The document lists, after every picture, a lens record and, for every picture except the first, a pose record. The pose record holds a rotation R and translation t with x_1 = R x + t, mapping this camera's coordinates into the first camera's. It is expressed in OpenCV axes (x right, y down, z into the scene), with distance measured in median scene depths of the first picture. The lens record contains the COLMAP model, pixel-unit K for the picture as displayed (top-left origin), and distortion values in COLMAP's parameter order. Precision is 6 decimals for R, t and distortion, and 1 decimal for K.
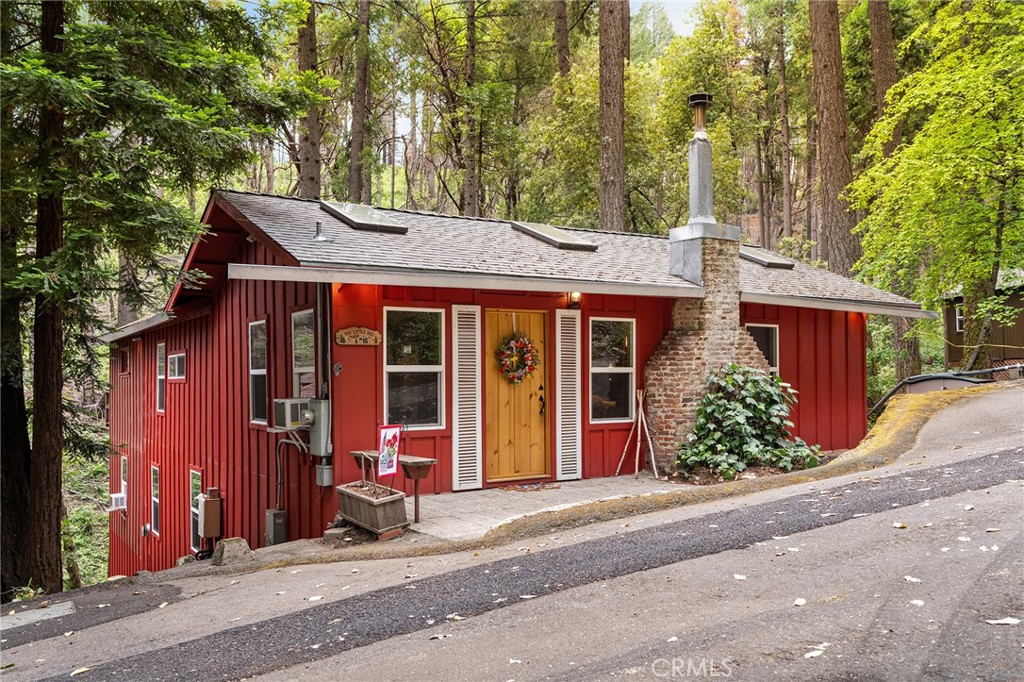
lens RADIAL K [[887.4, 0, 508.1], [0, 887.4, 356.3], [0, 0, 1]] dist [0.001176, -0.005758]
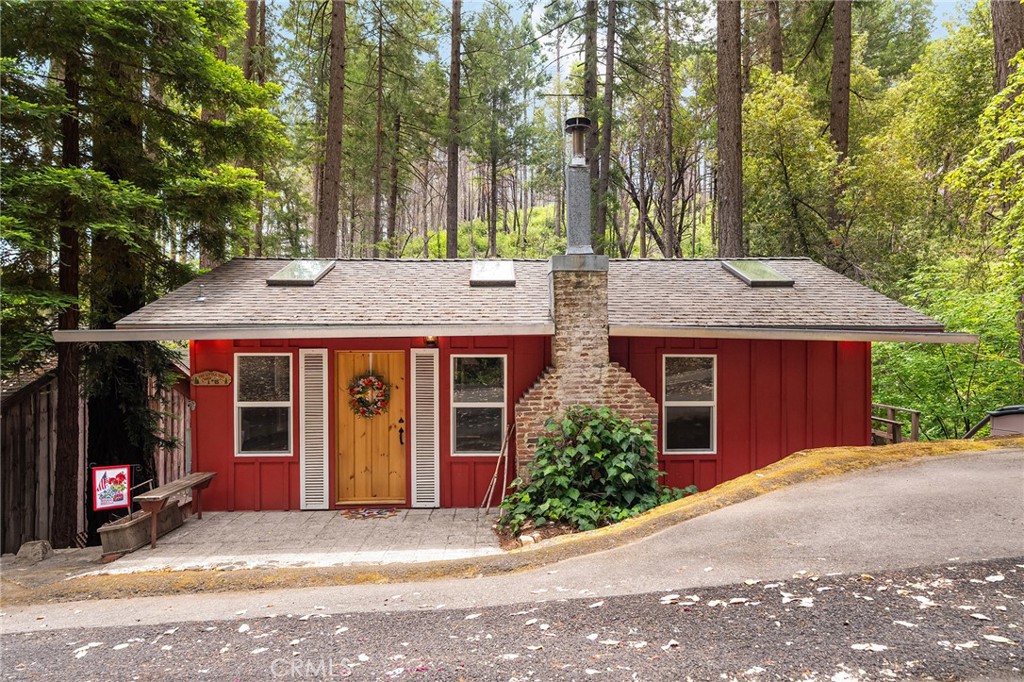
lens RADIAL K [[619.0, 0, 513.7], [0, 619.0, 350.9], [0, 0, 1]] dist [-0.007929, 0.000071]
pose [[0.851885, 0.004775, -0.523707, 0.541676], [0.008781, 0.999688, 0.023398, -0.065446], [0.523655, -0.024532, 0.851577, 0.418561]]
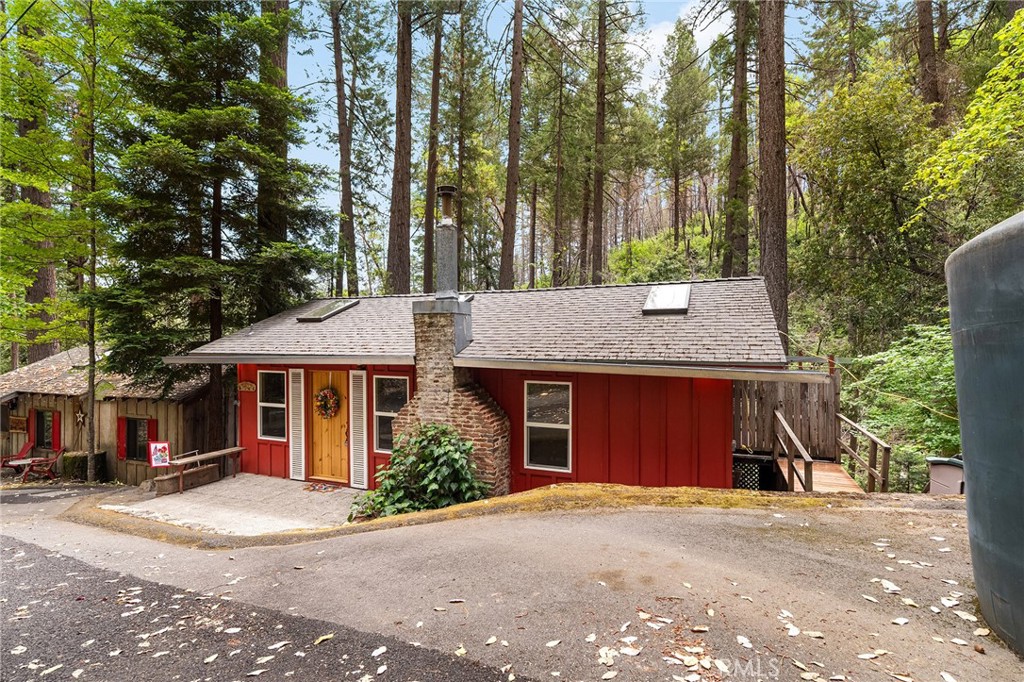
lens RADIAL K [[515.3, 0, 493.7], [0, 515.3, 342.0], [0, 0, 1]] dist [-0.003559, -0.000265]
pose [[0.535952, 0.009958, -0.844190, 0.879366], [0.017679, 0.999579, 0.023015, -0.112423], [0.844063, -0.027260, 0.535550, 0.732392]]
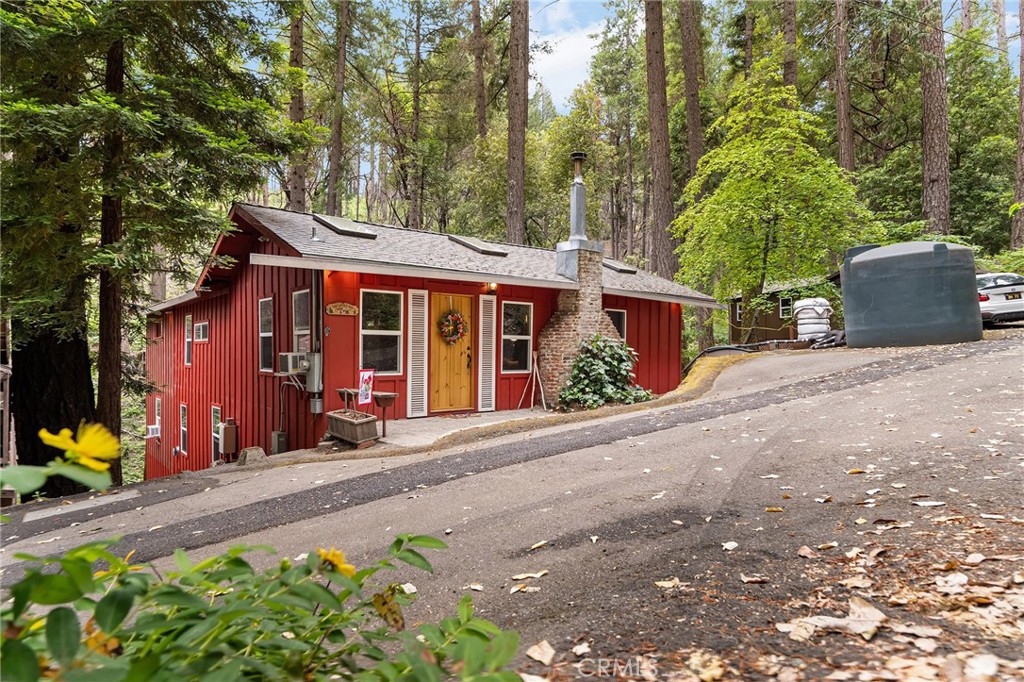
lens RADIAL K [[619.0, 0, 513.7], [0, 619.0, 350.9], [0, 0, 1]] dist [-0.007929, 0.000071]
pose [[0.992144, 0.014806, 0.124223, -0.015251], [-0.017757, 0.999585, 0.022682, 0.014939], [-0.123836, -0.024709, 0.991995, -0.018179]]
